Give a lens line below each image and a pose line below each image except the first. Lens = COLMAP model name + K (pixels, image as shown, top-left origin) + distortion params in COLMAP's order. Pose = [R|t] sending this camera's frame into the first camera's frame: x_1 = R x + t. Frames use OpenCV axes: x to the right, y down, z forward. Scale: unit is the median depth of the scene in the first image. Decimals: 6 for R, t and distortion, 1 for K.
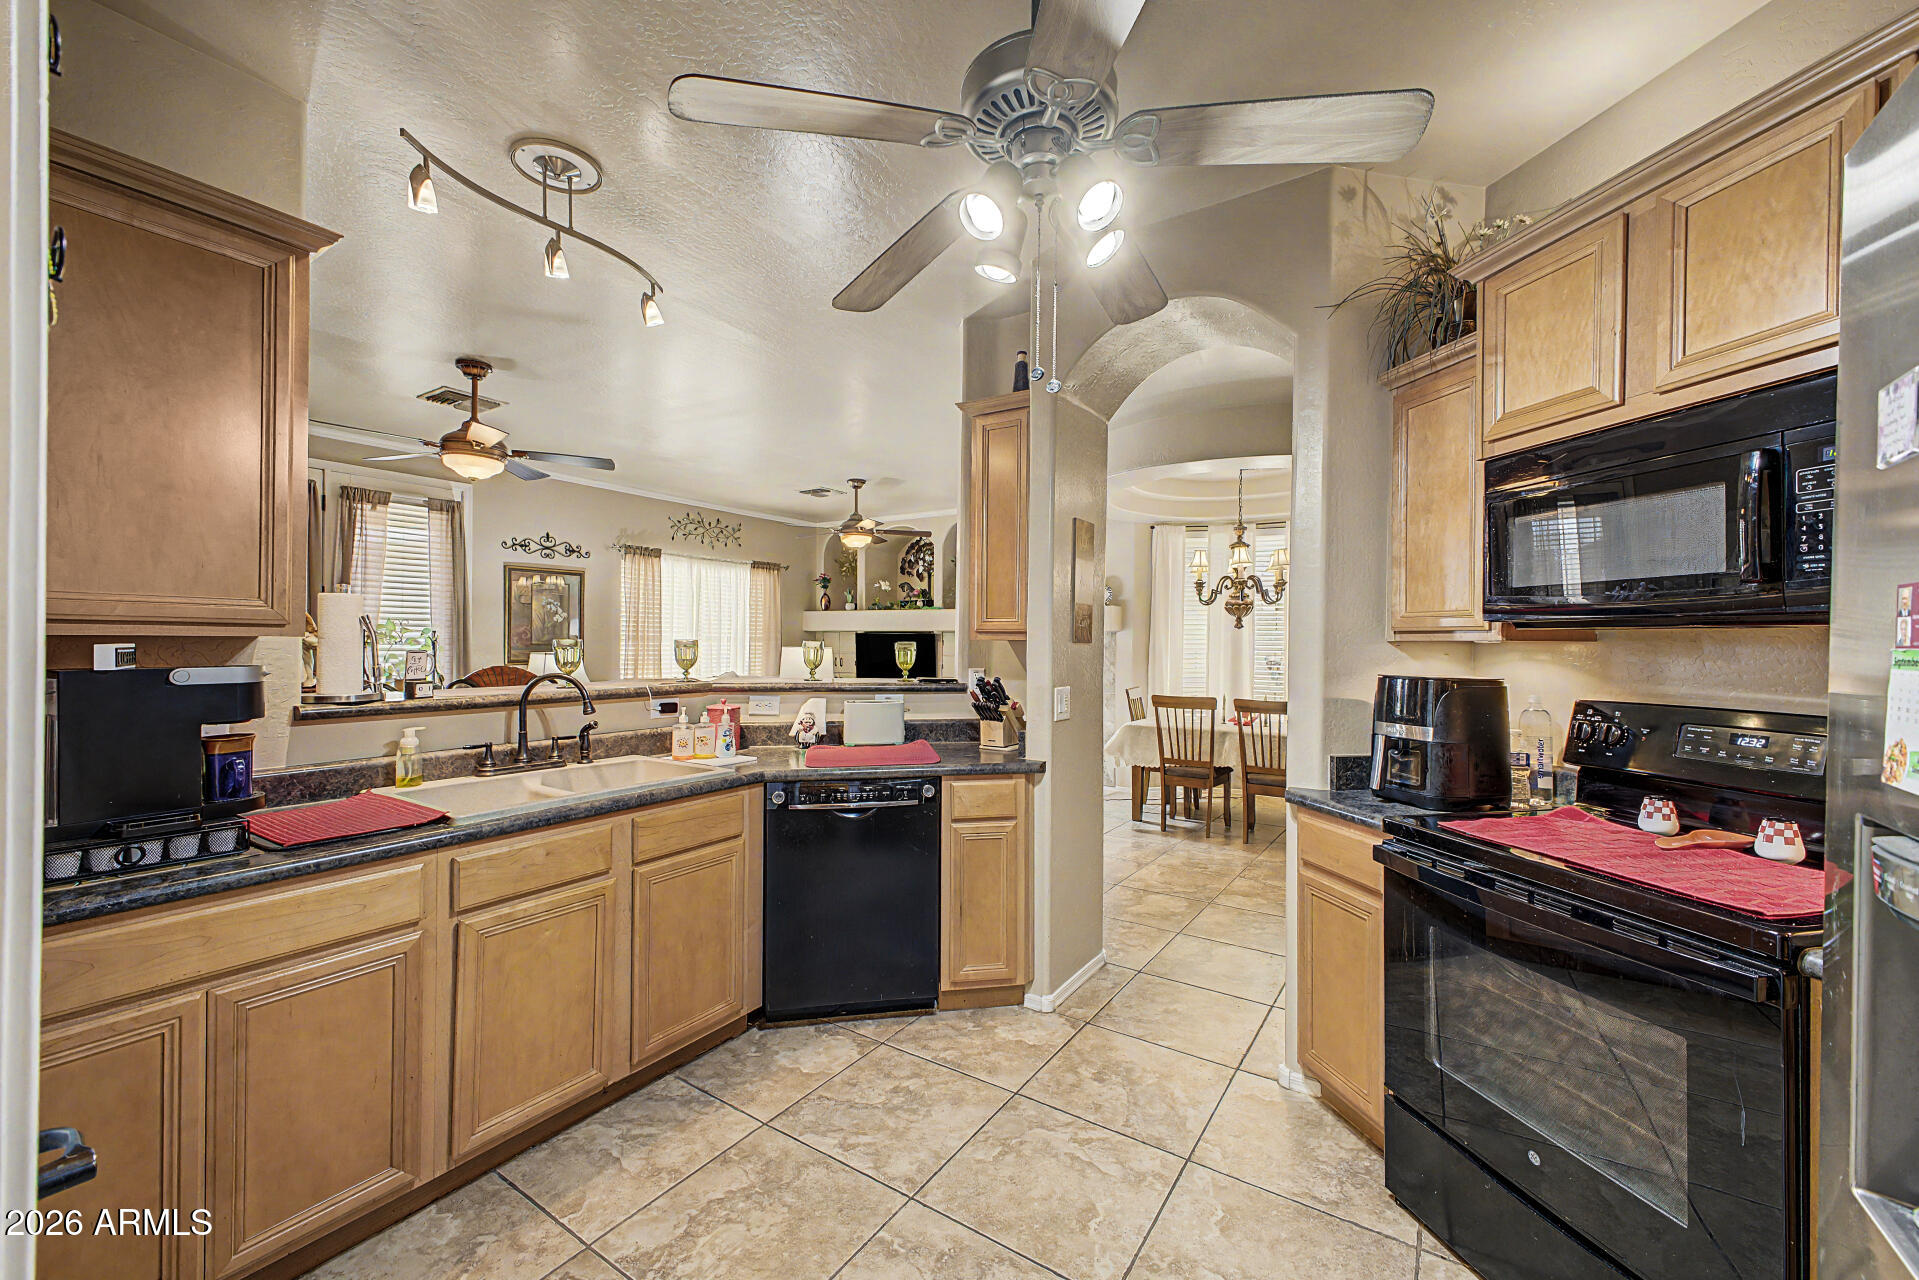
lens RADIAL K [[768.9, 0, 933.4], [0, 768.9, 642.4], [0, 0, 1]] dist [-0.001802, -0.000552]
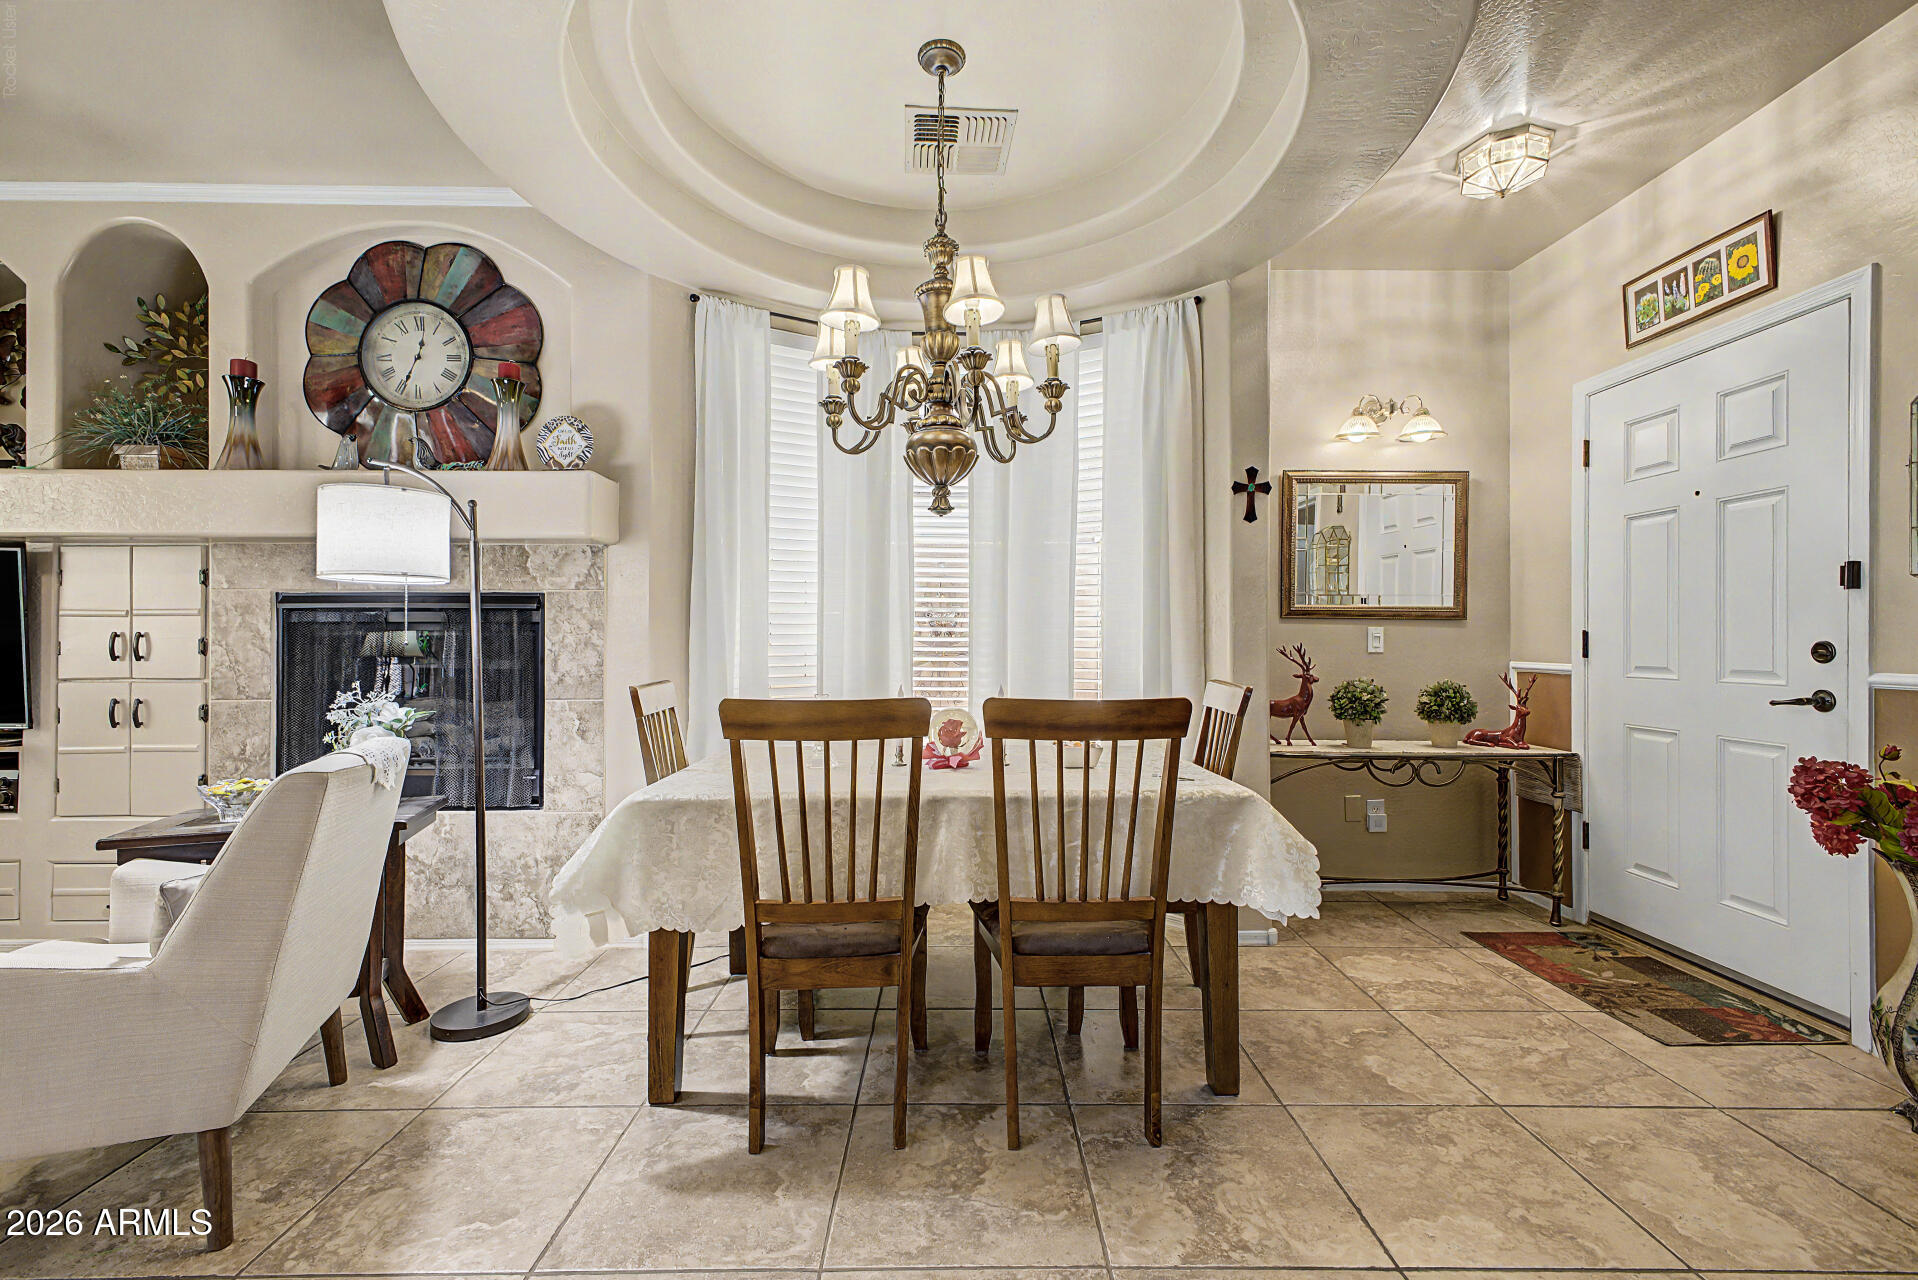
lens RADIAL K [[825.1, 0, 974.5], [0, 825.1, 633.7], [0, 0, 1]] dist [0.016653, -0.001218]
pose [[0.801509, -0.001601, 0.597981, 0.163560], [0.005378, 0.999975, -0.004532, 0.042429], [-0.597959, 0.006848, 0.801498, 0.650566]]
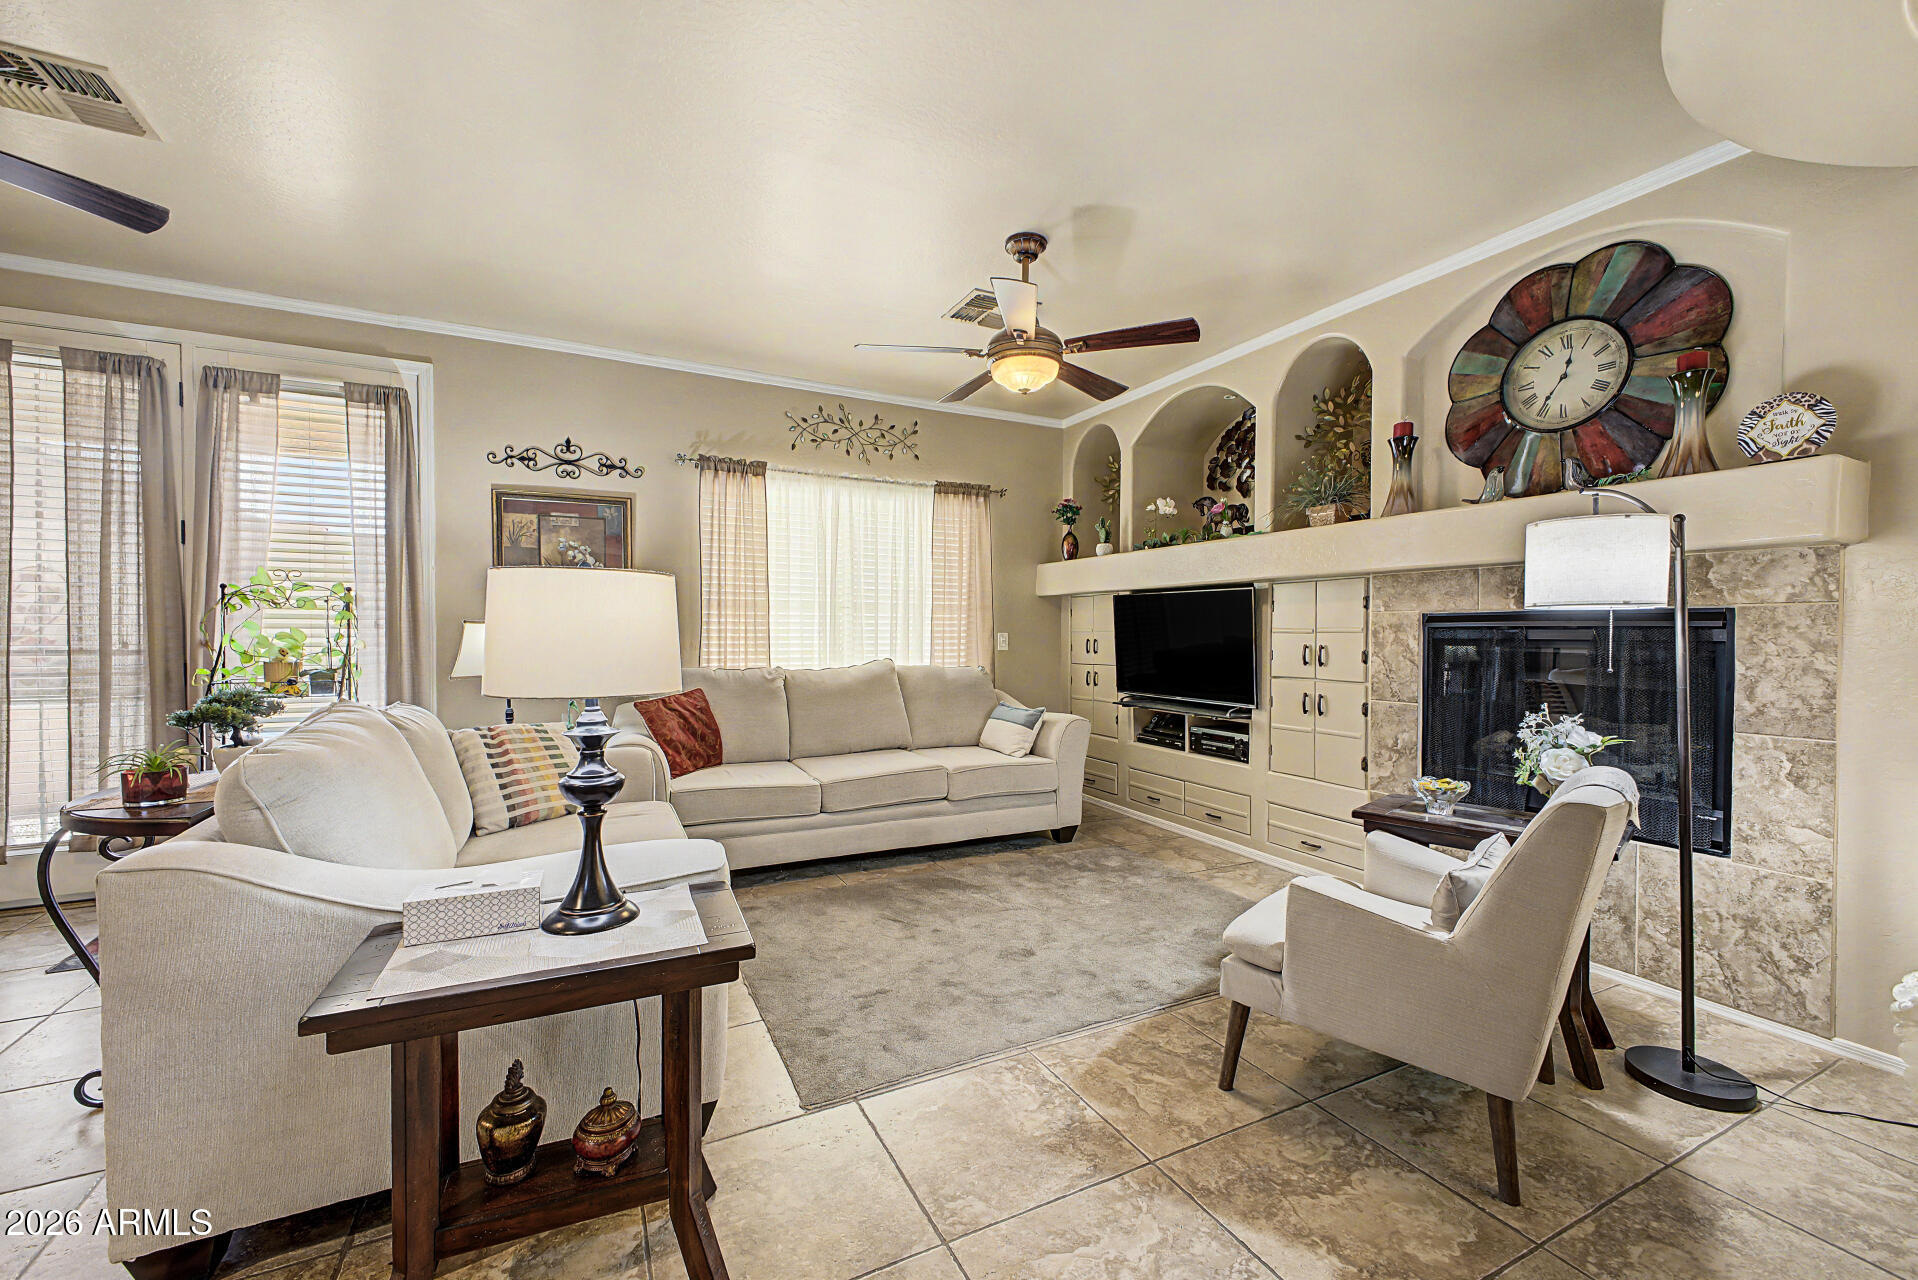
lens RADIAL K [[768.5, 0, 944.4], [0, 768.5, 640.2], [0, 0, 1]] dist [-0.001802, -0.000552]
pose [[0.882653, -0.003089, -0.470015, 0.081078], [0.007078, 0.999952, 0.006719, 0.025549], [0.469972, -0.009257, 0.882633, 0.664360]]
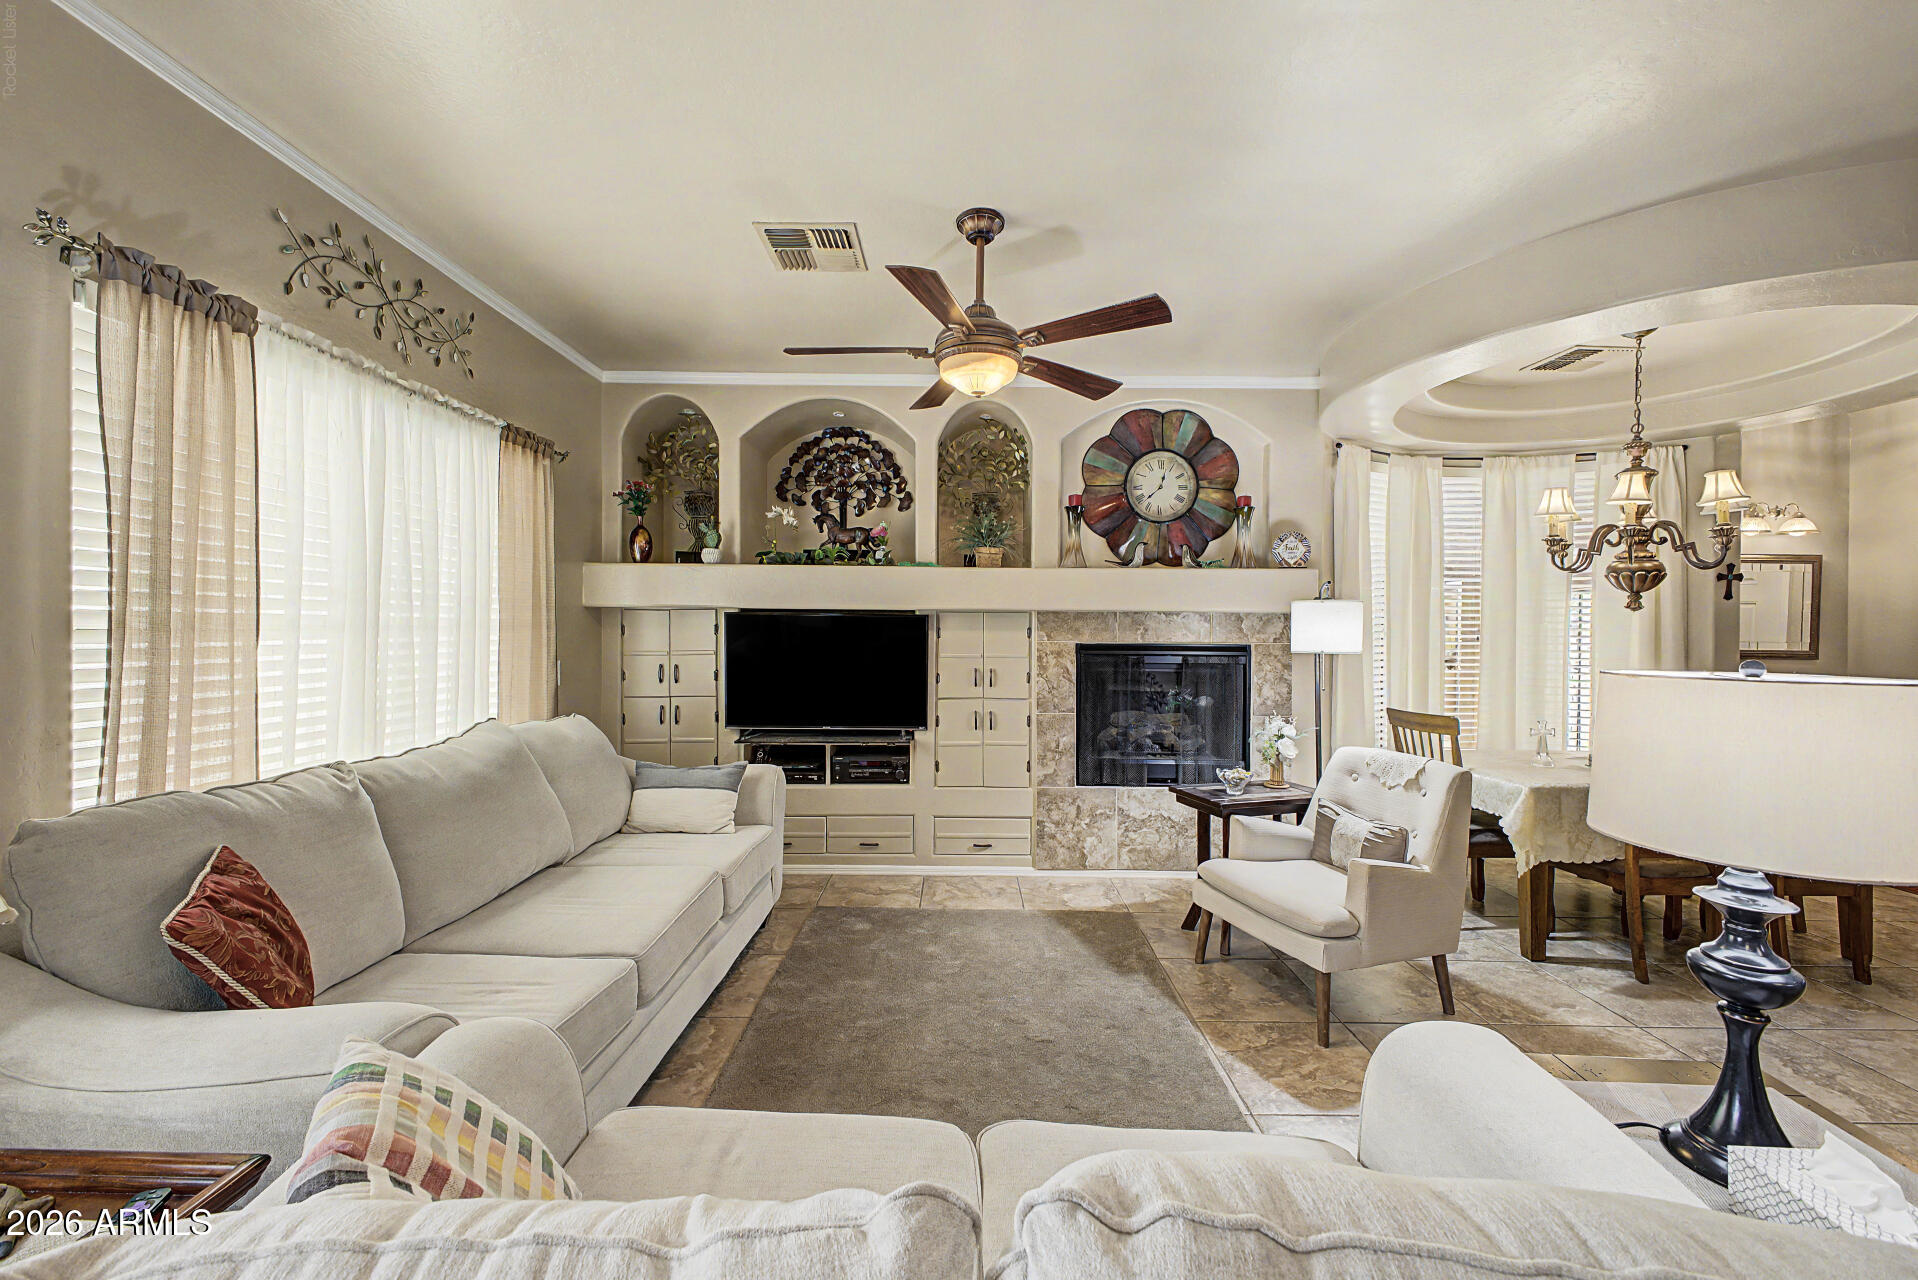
lens RADIAL K [[768.5, 0, 957.4], [0, 768.5, 627.5], [0, 0, 1]] dist [-0.001802, -0.000552]
pose [[0.811996, -0.003534, 0.583652, -0.394742], [0.000100, 0.999982, 0.005916, -0.007445], [-0.583663, -0.004745, 0.811982, 0.800833]]
